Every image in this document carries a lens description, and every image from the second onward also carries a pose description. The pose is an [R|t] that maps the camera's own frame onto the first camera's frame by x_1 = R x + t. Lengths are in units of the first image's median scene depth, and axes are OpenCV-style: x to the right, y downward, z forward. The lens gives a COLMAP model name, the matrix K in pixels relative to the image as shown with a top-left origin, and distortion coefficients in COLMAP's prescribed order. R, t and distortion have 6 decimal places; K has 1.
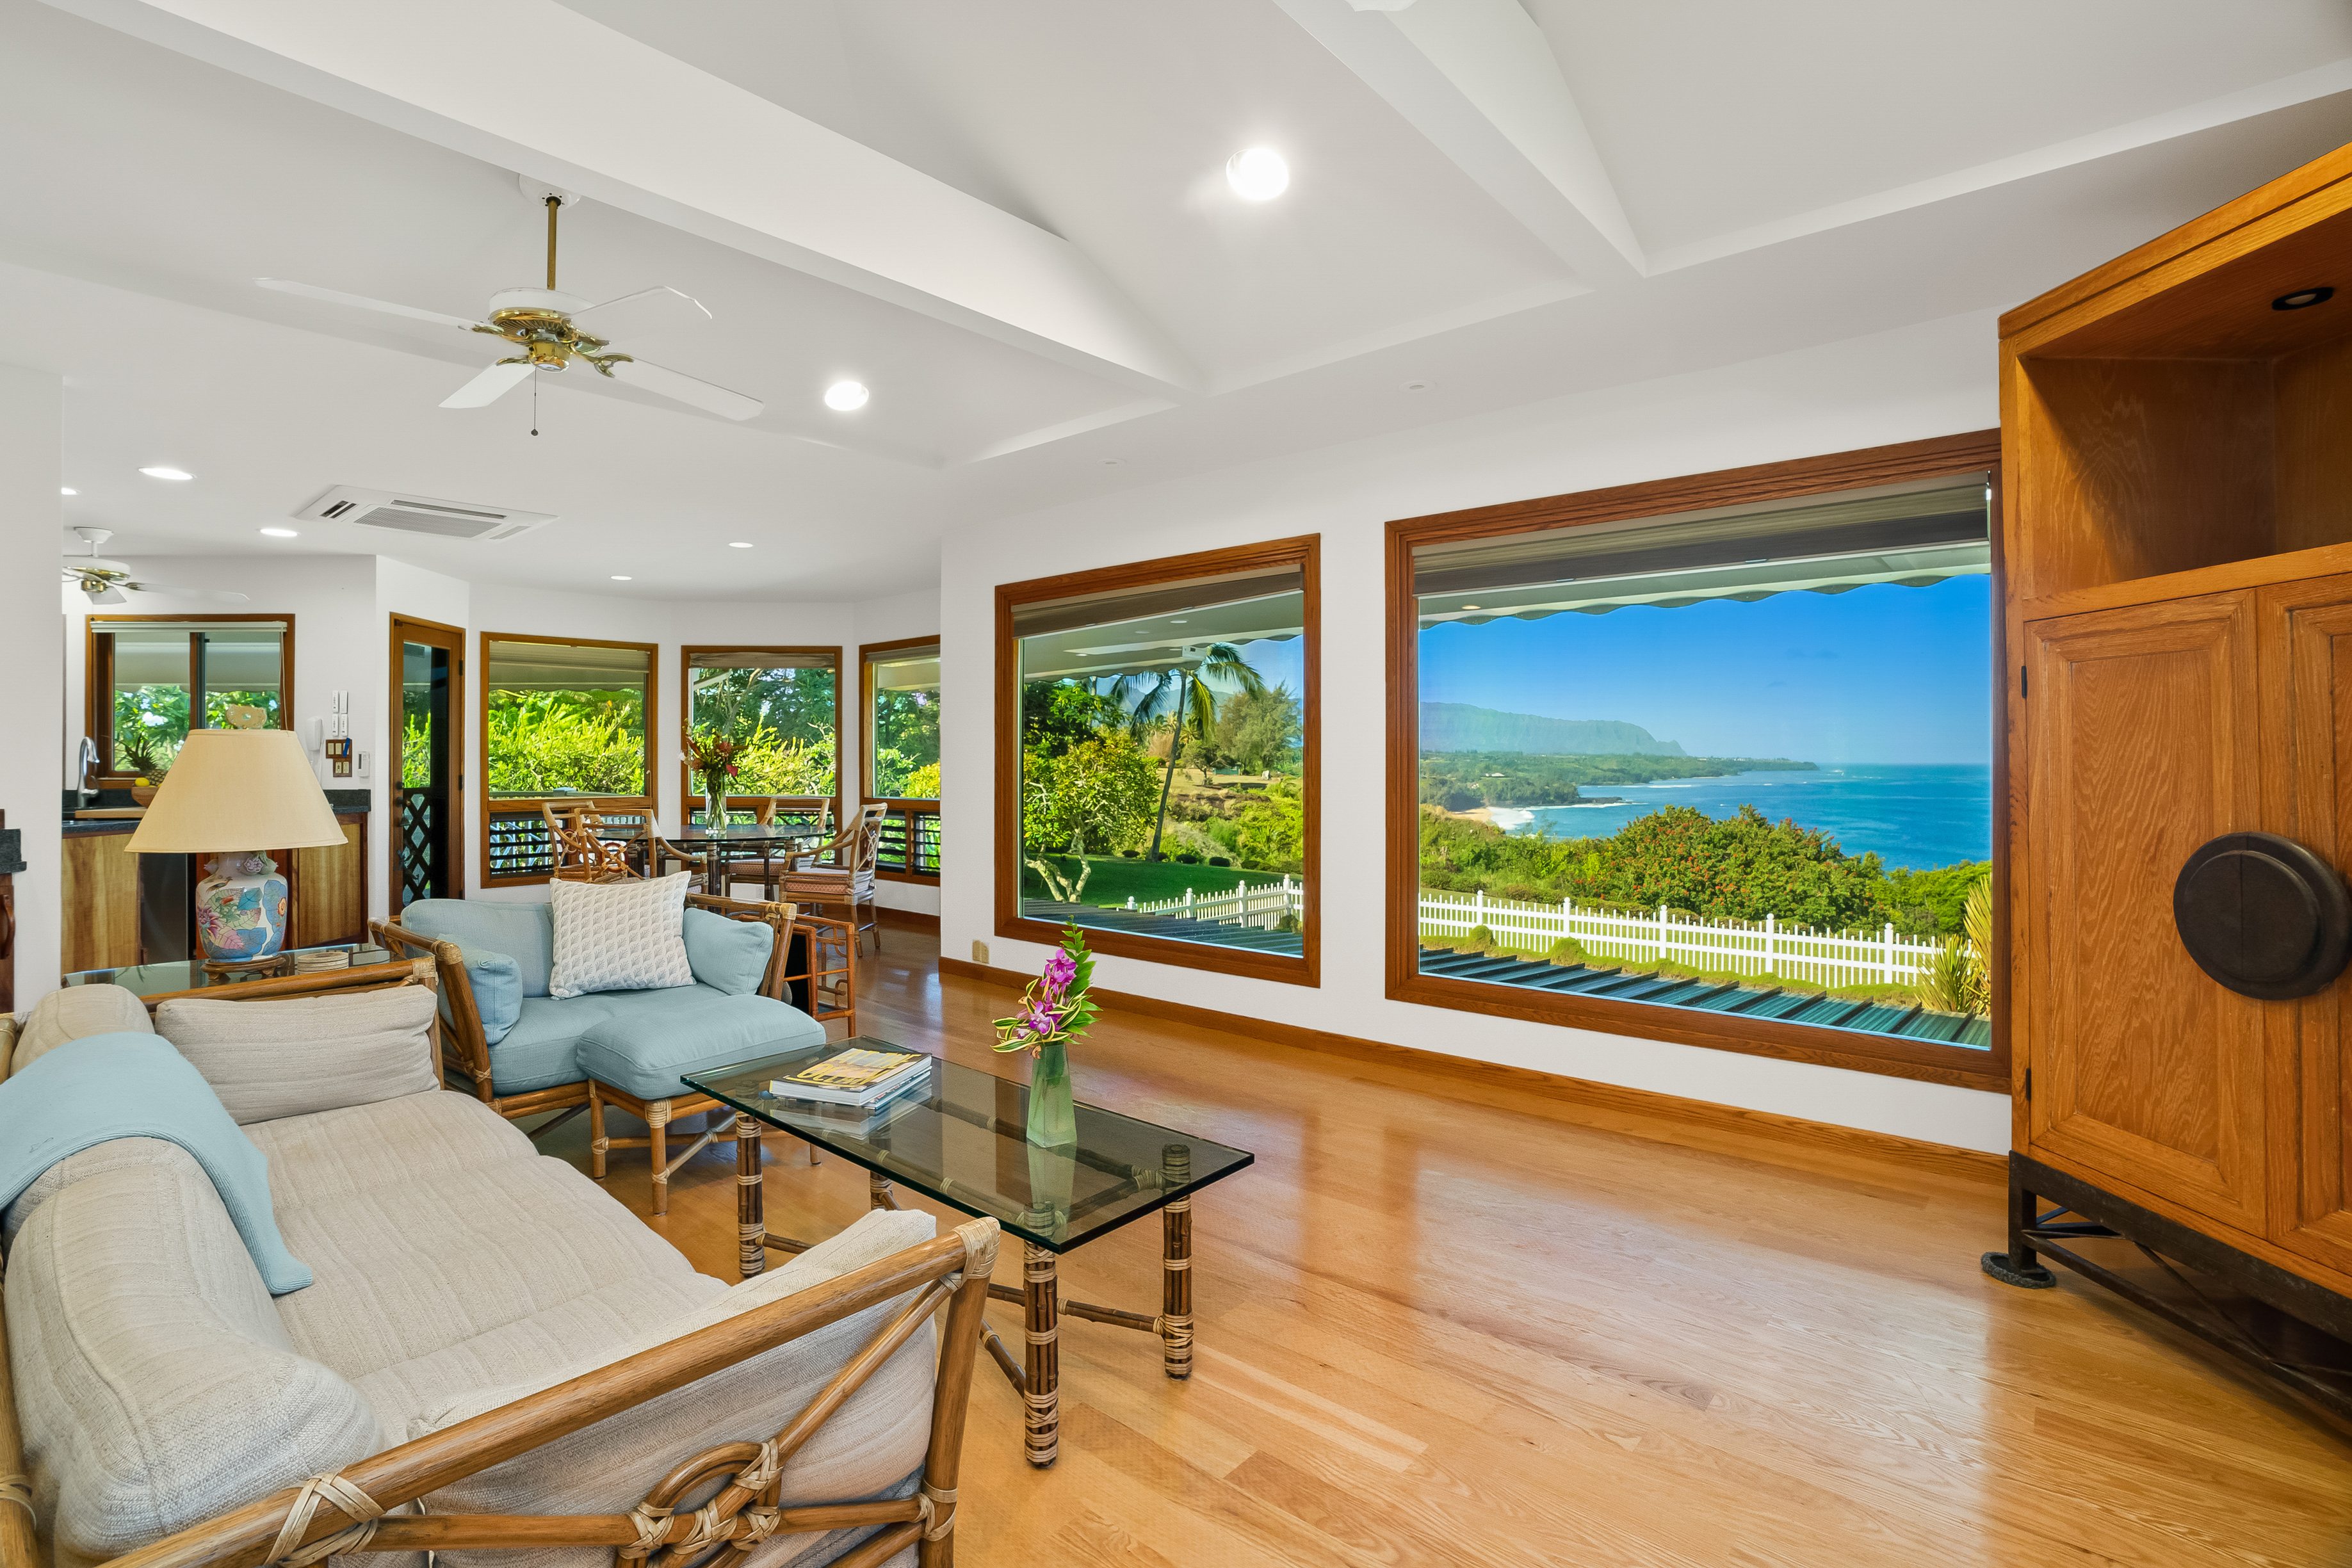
lens RADIAL K [[1104.1, 0, 1174.4], [0, 1104.1, 768.9], [0, 0, 1]] dist [-0.073550, 0.026213]
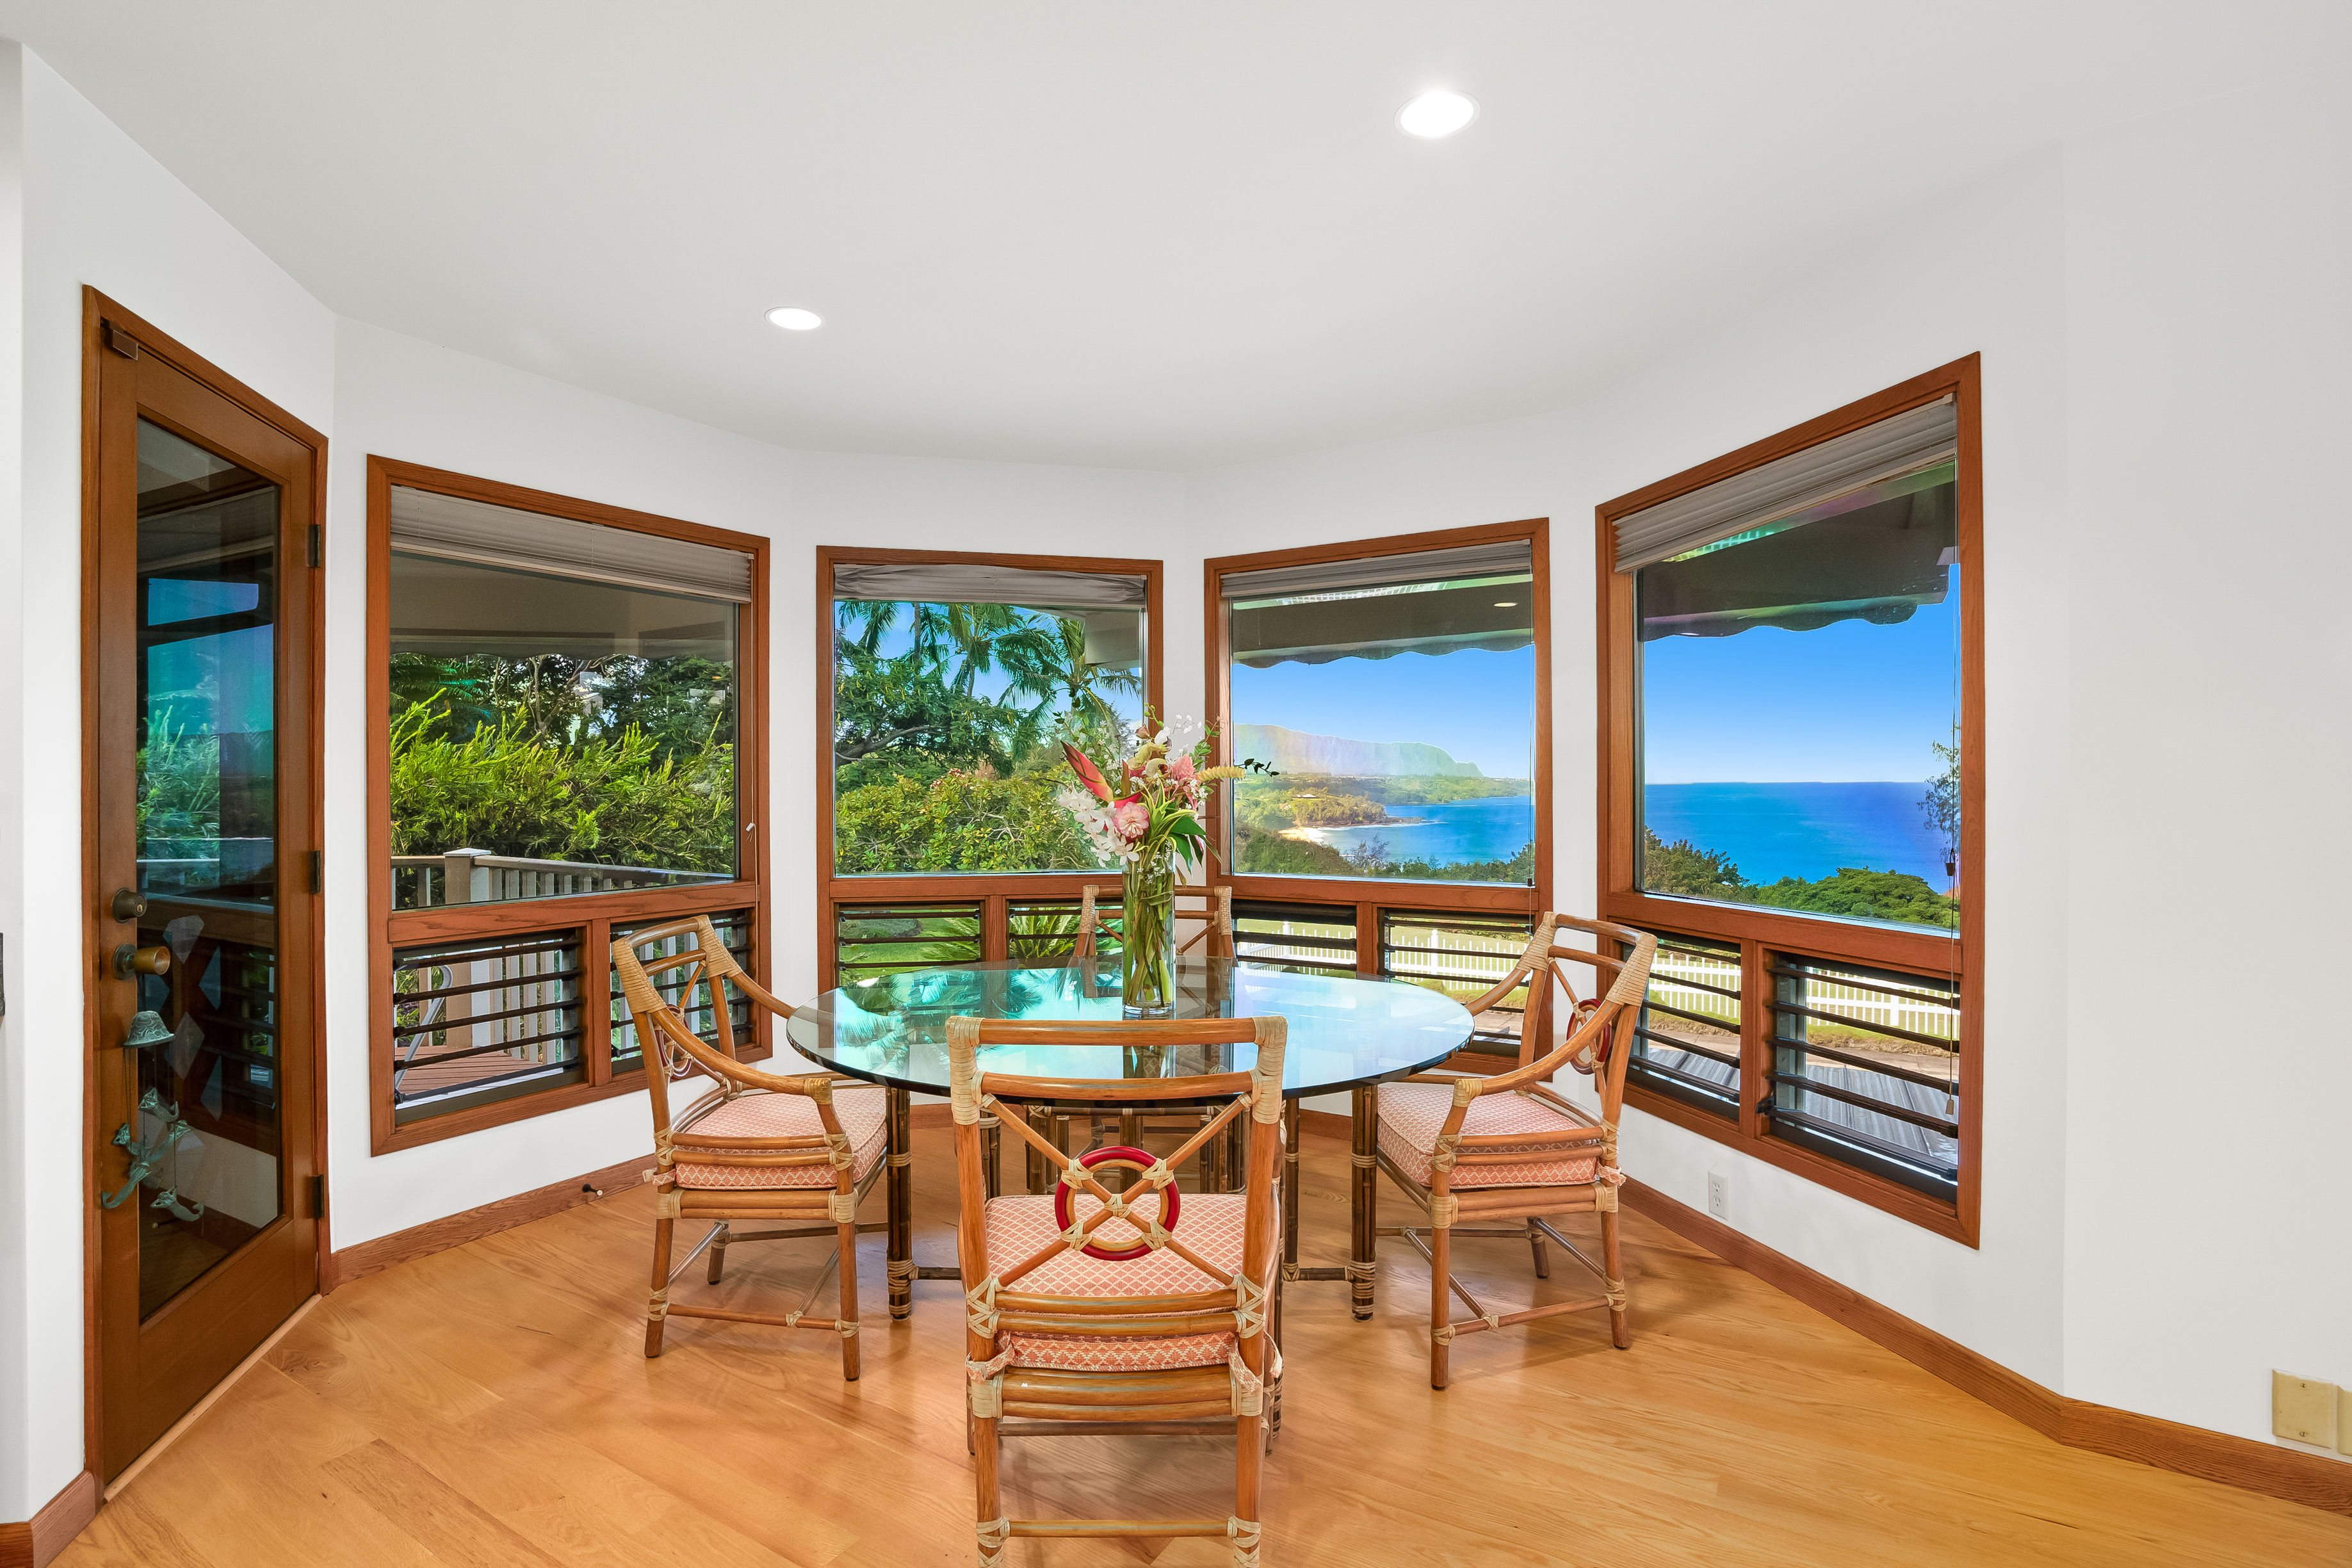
lens RADIAL K [[1119.1, 0, 1146.7], [0, 1119.1, 783.5], [0, 0, 1]] dist [-0.070776, 0.029660]
pose [[0.987504, -0.000493, 0.157595, -0.445769], [0.001400, 0.999983, -0.005643, -0.013390], [-0.157590, 0.005793, 0.987488, 0.598762]]
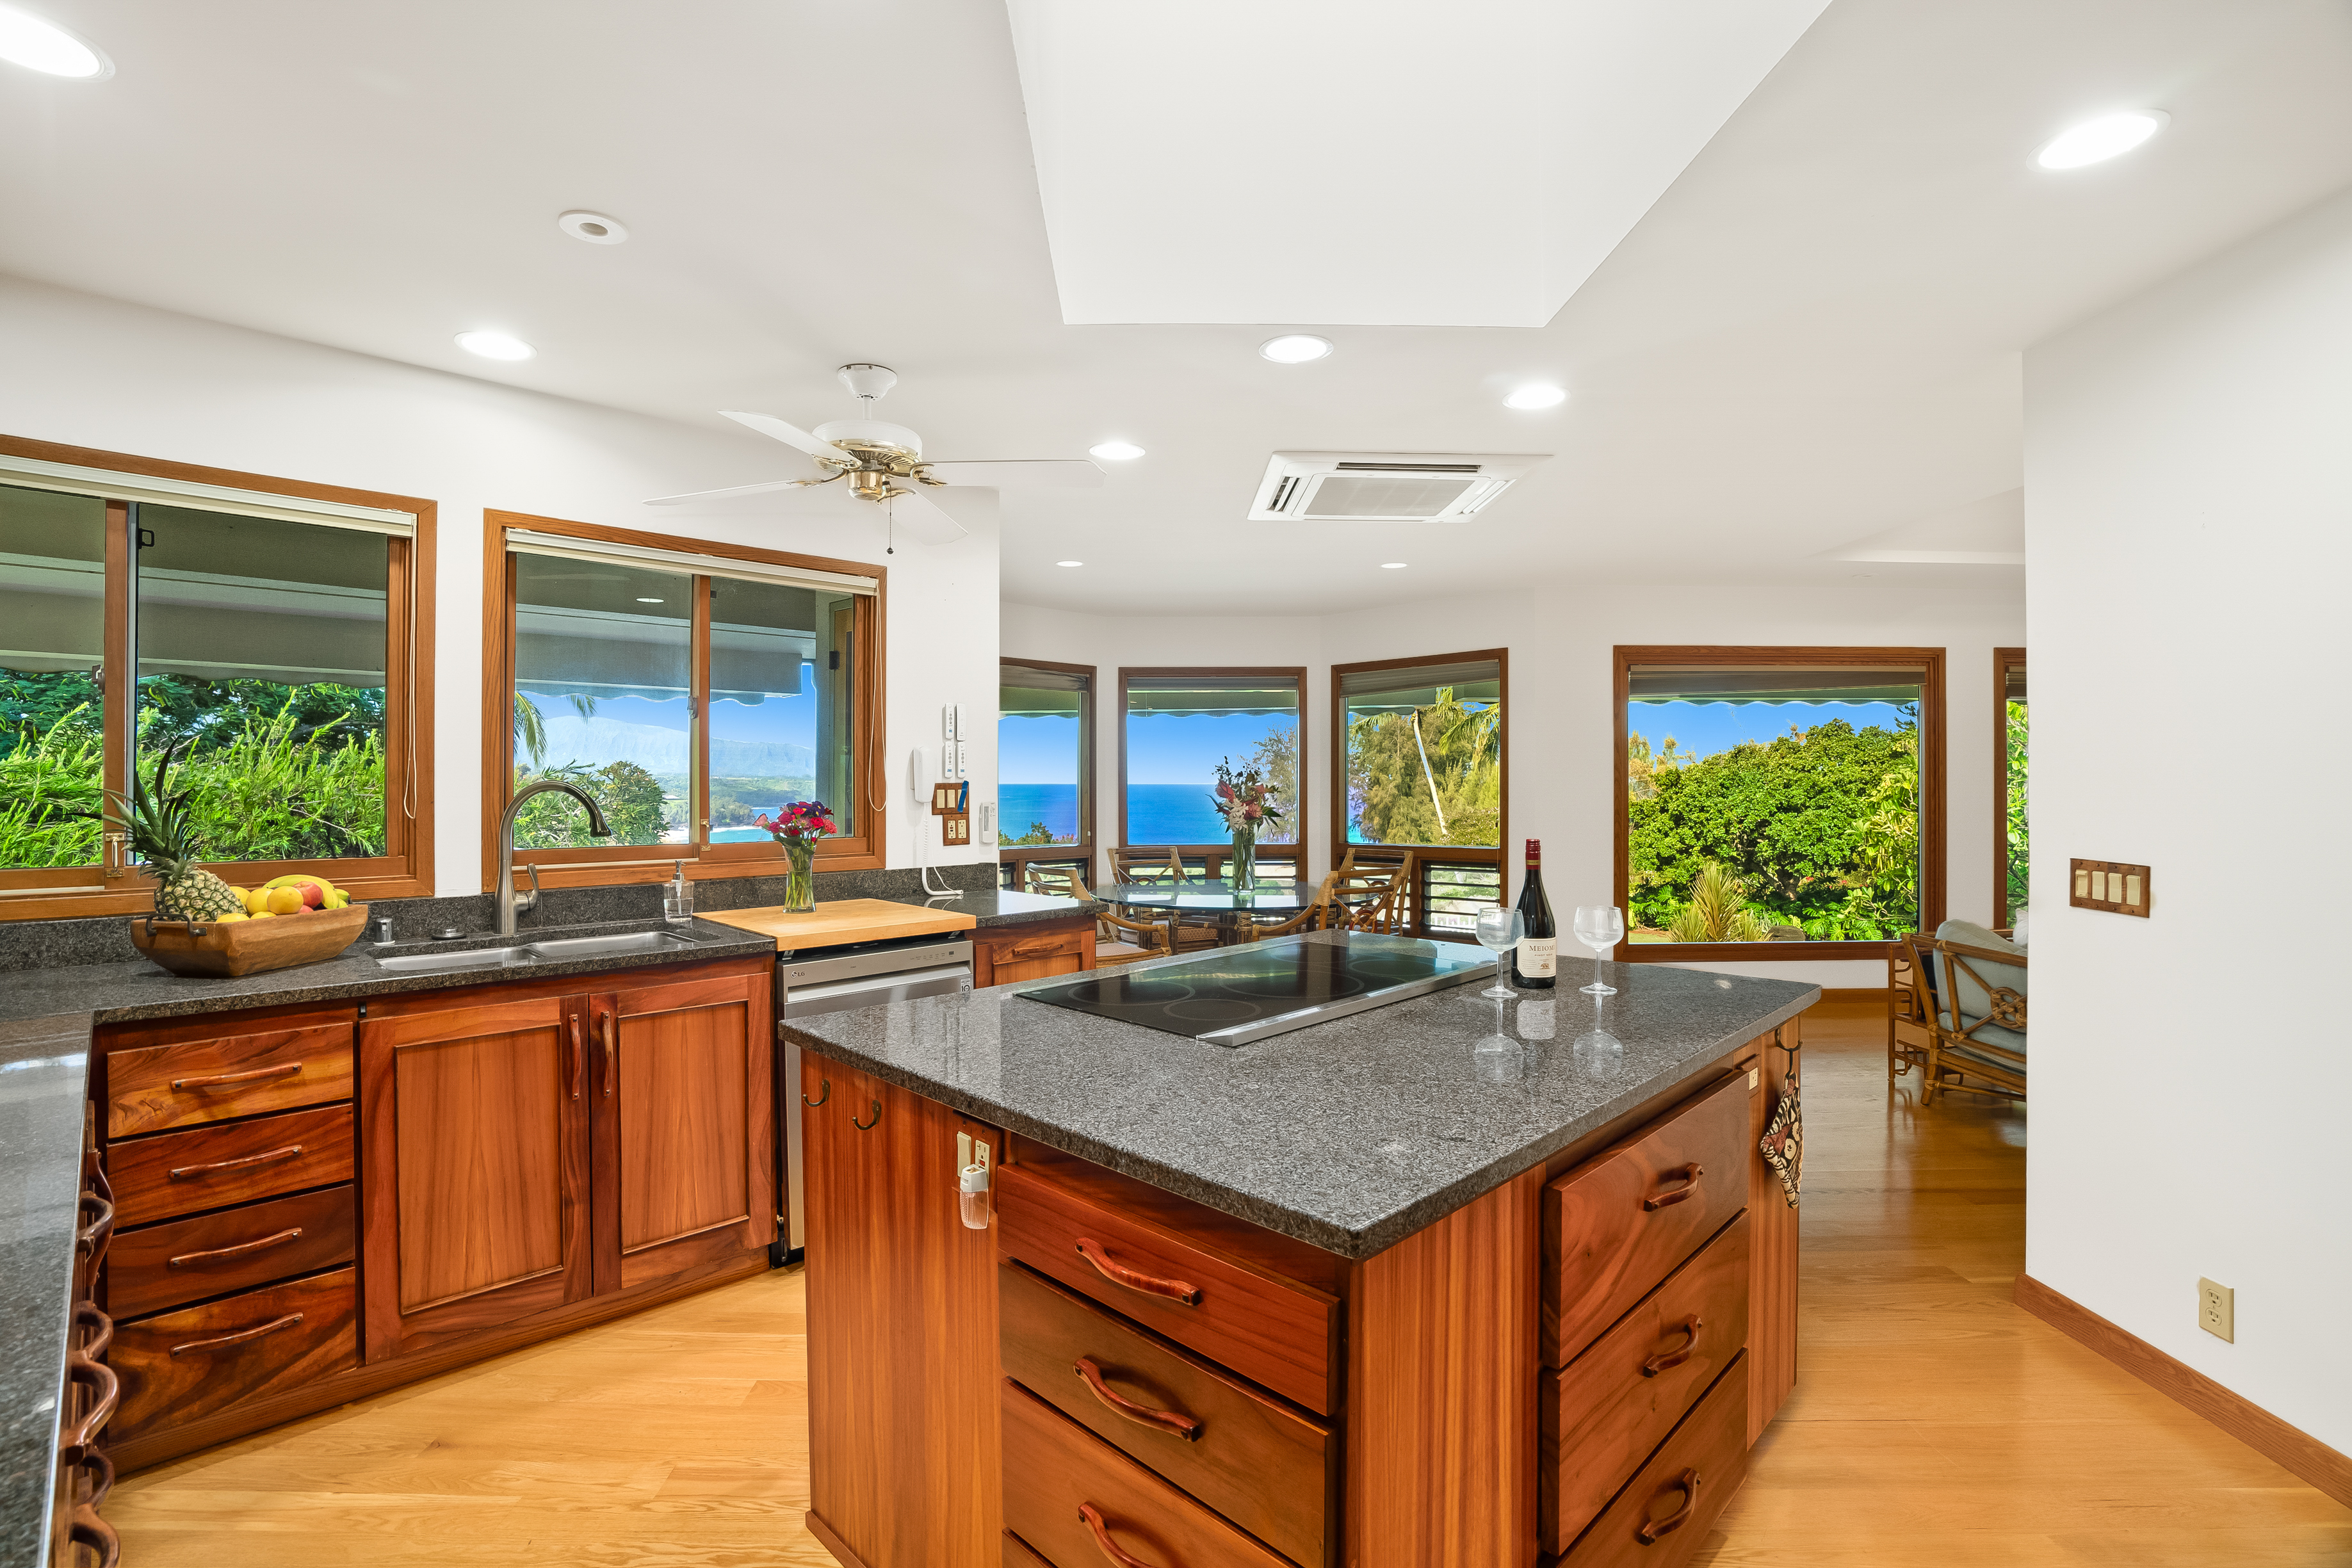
lens RADIAL K [[1104.1, 0, 1174.4], [0, 1104.1, 768.9], [0, 0, 1]] dist [-0.073550, 0.026213]
pose [[0.738216, 0.007249, 0.674526, -0.953618], [0.004738, 0.999862, -0.015931, -0.021662], [-0.674548, 0.014956, 0.738079, 0.388641]]
